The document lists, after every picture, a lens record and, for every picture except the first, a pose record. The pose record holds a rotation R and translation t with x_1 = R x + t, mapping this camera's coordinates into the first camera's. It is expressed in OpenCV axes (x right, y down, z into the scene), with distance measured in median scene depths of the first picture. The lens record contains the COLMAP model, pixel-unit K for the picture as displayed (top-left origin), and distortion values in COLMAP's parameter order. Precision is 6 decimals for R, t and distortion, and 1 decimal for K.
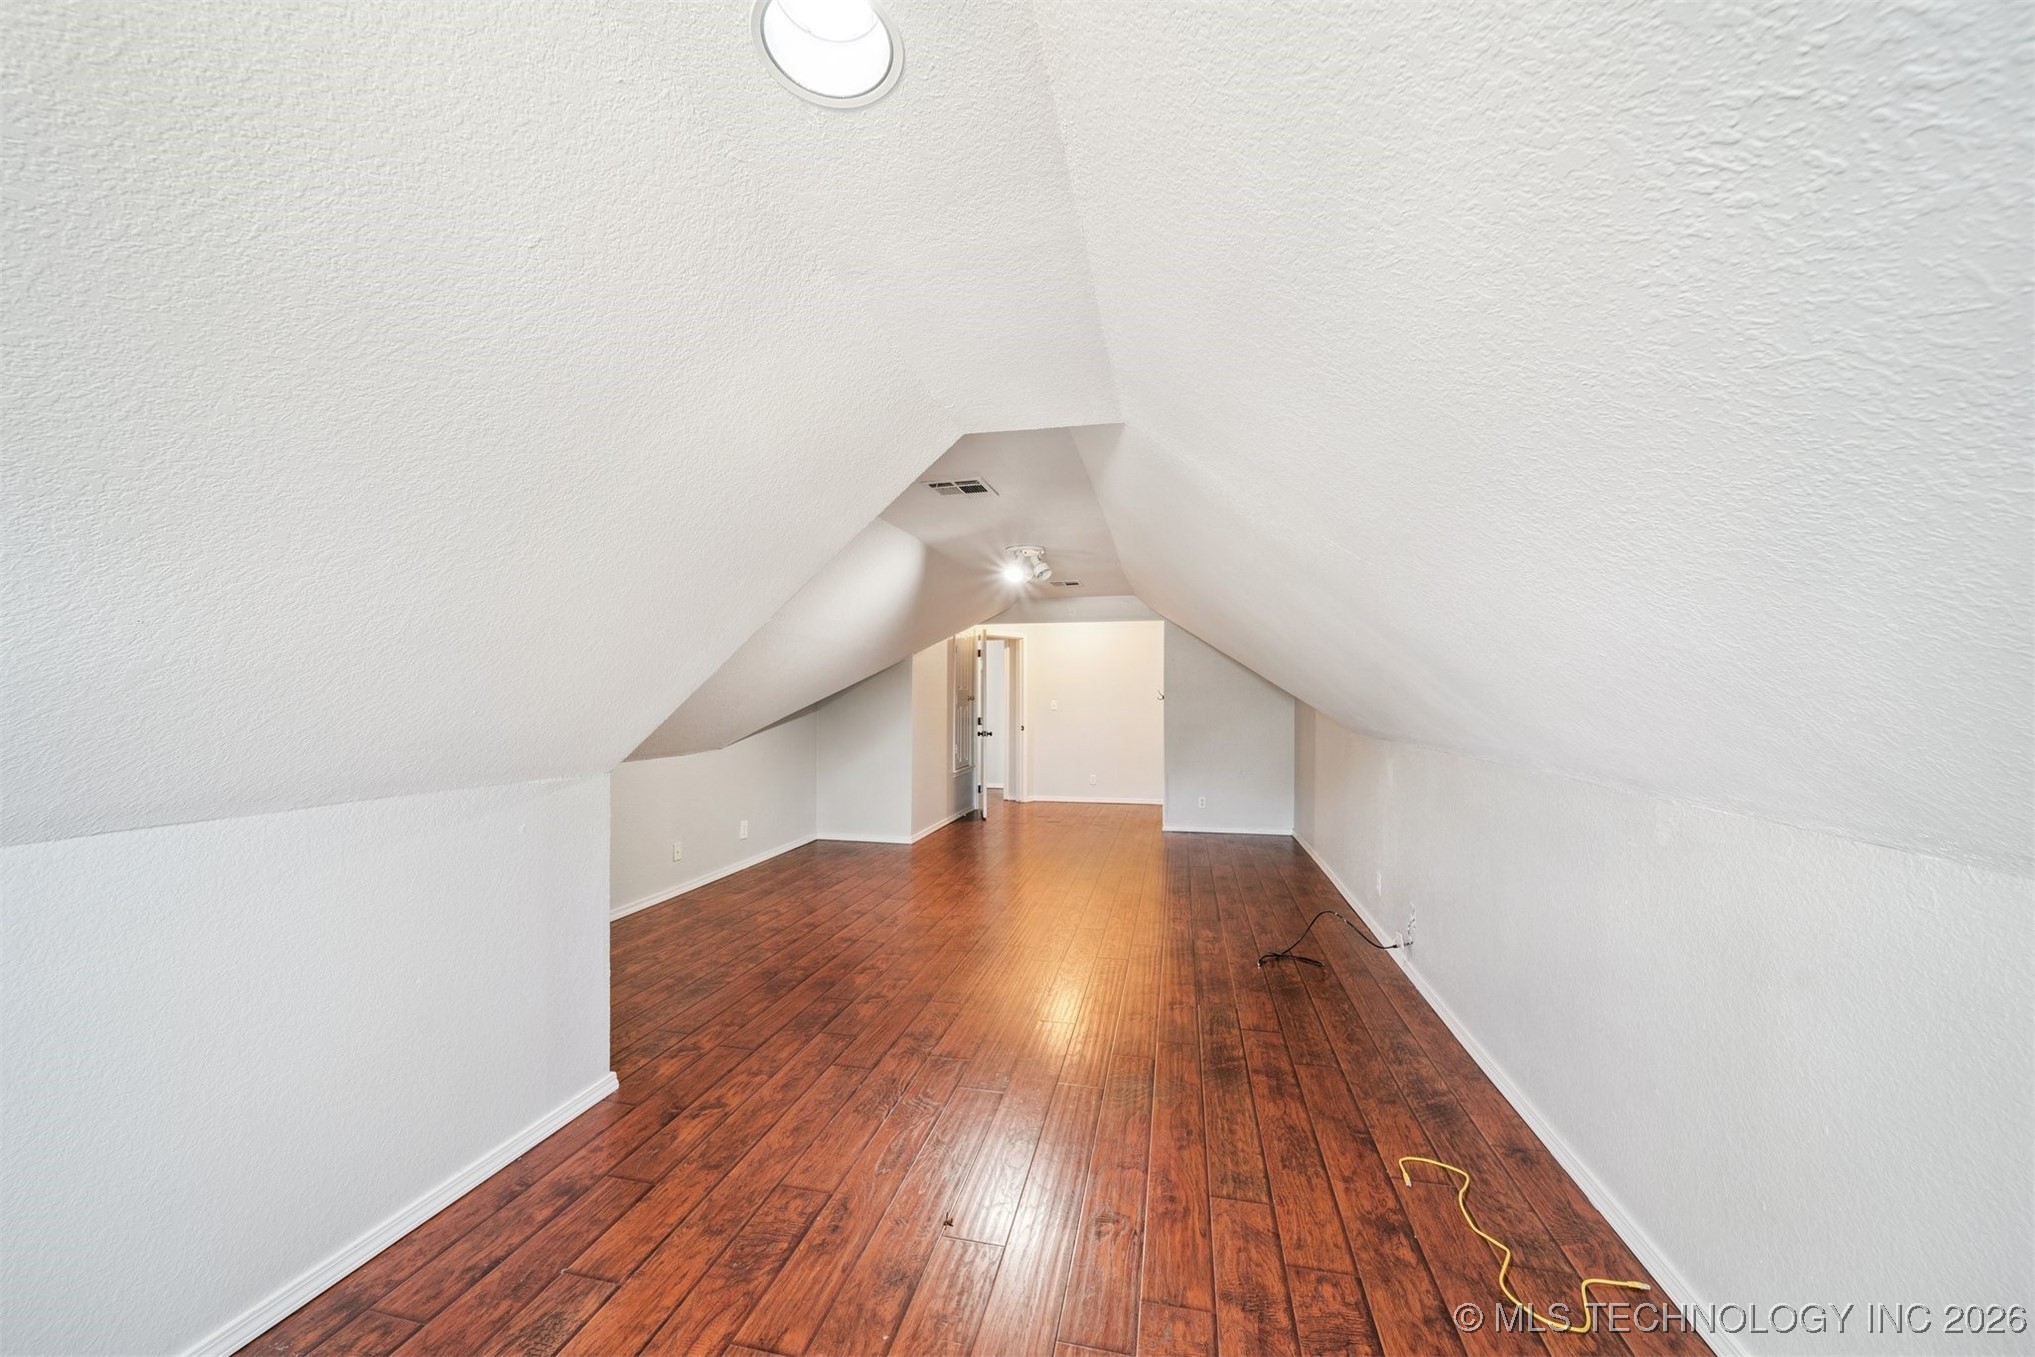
lens RADIAL K [[717.9, 0, 1022.5], [0, 717.9, 682.6], [0, 0, 1]] dist [-0.001570, -0.001640]
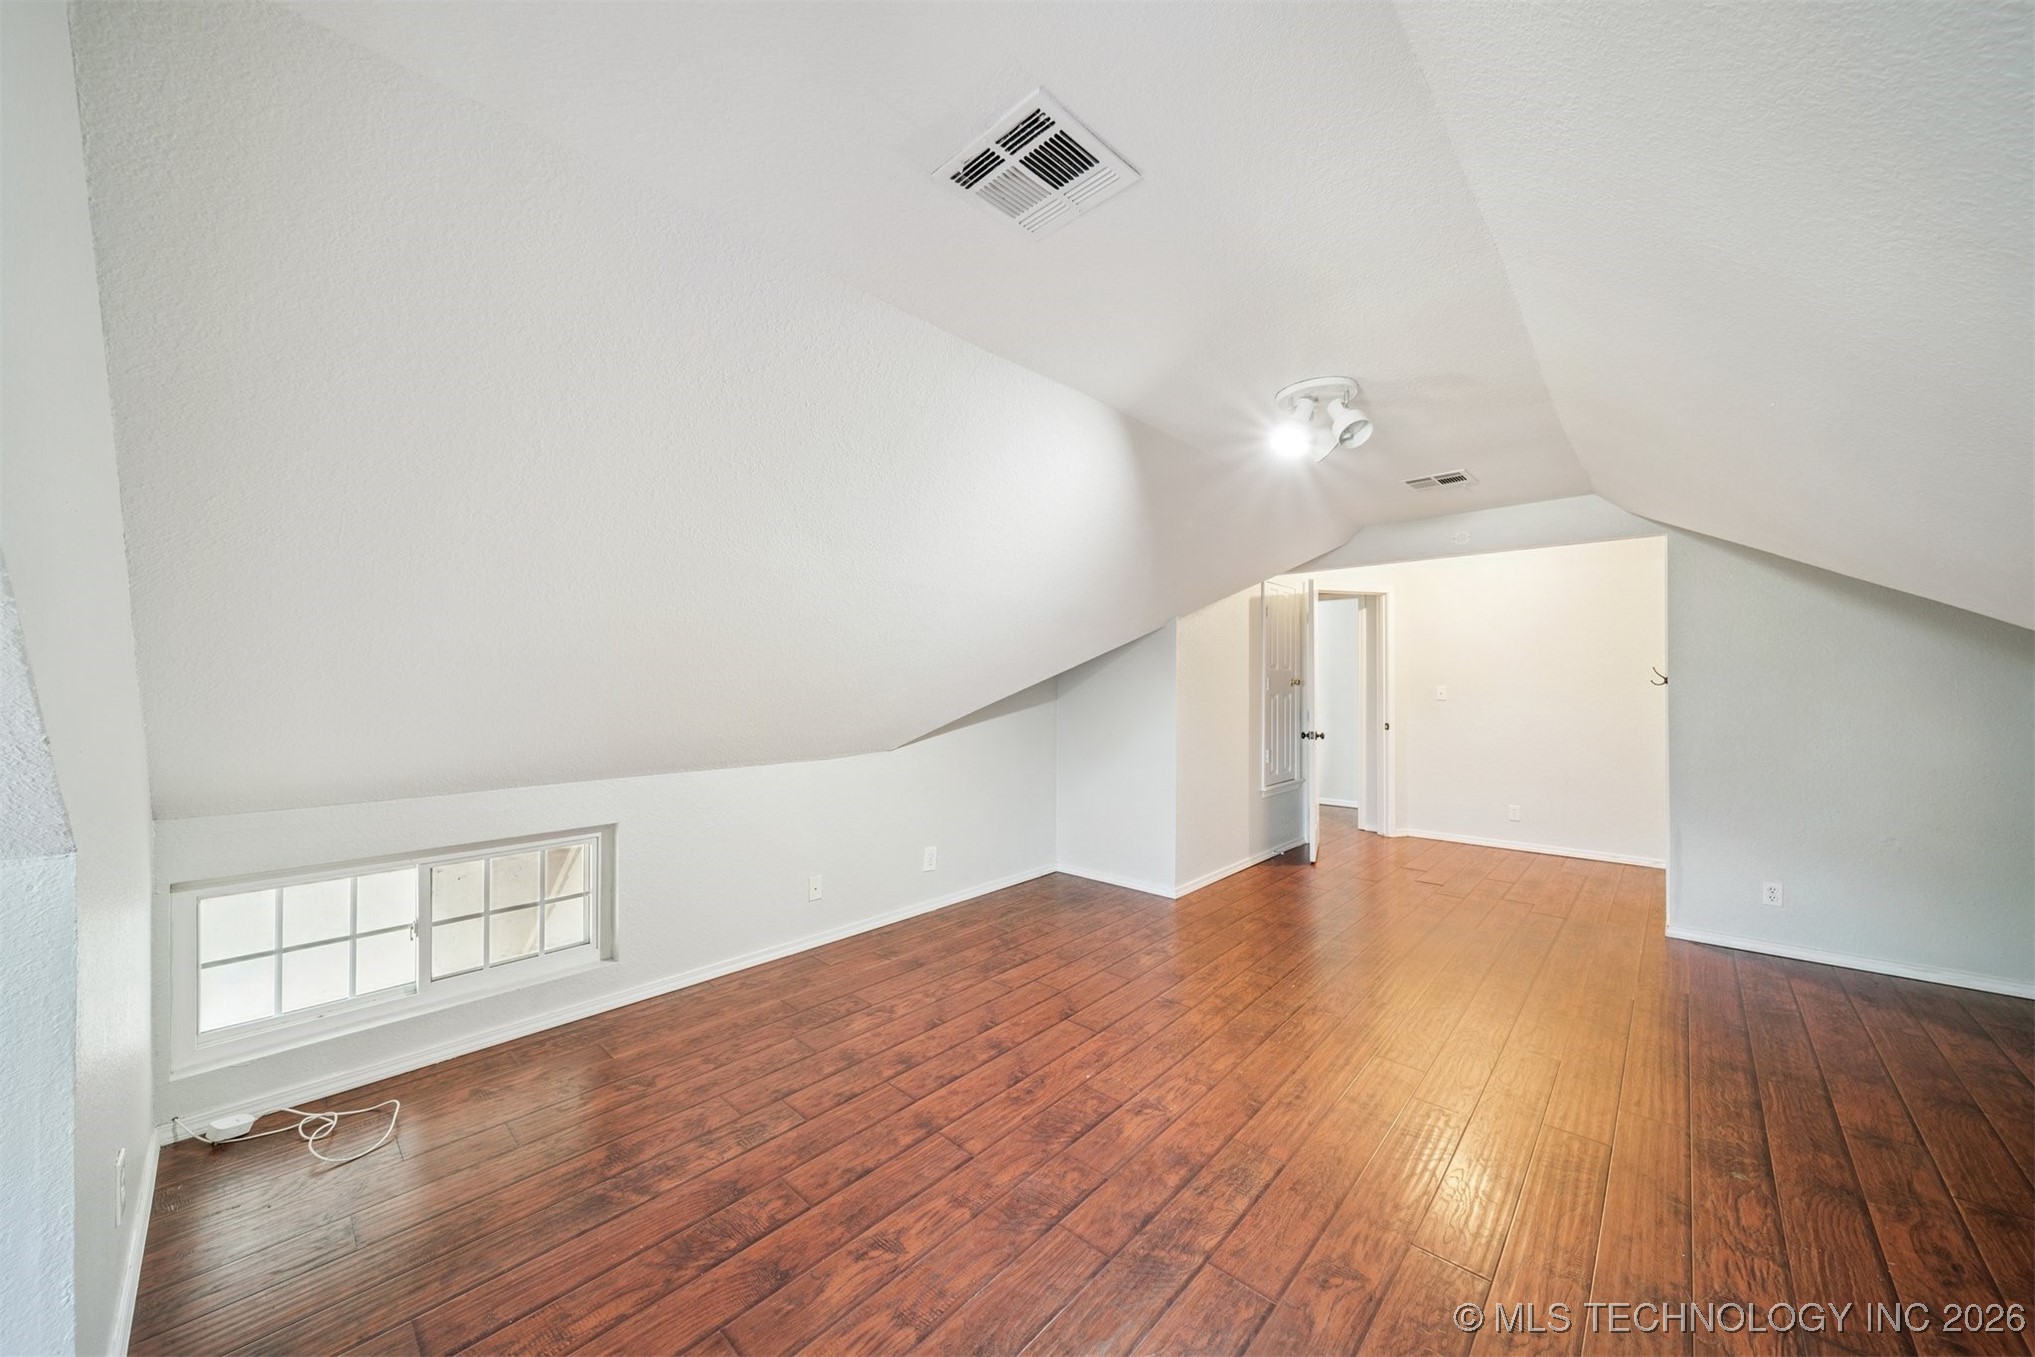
lens RADIAL K [[717.9, 0, 1004.9], [0, 717.9, 676.1], [0, 0, 1]] dist [-0.001570, -0.001640]
pose [[0.857125, -0.006252, -0.515071, 0.076231], [0.013683, 0.999850, 0.010633, 0.007708], [0.514927, -0.016161, 0.857082, 0.450737]]
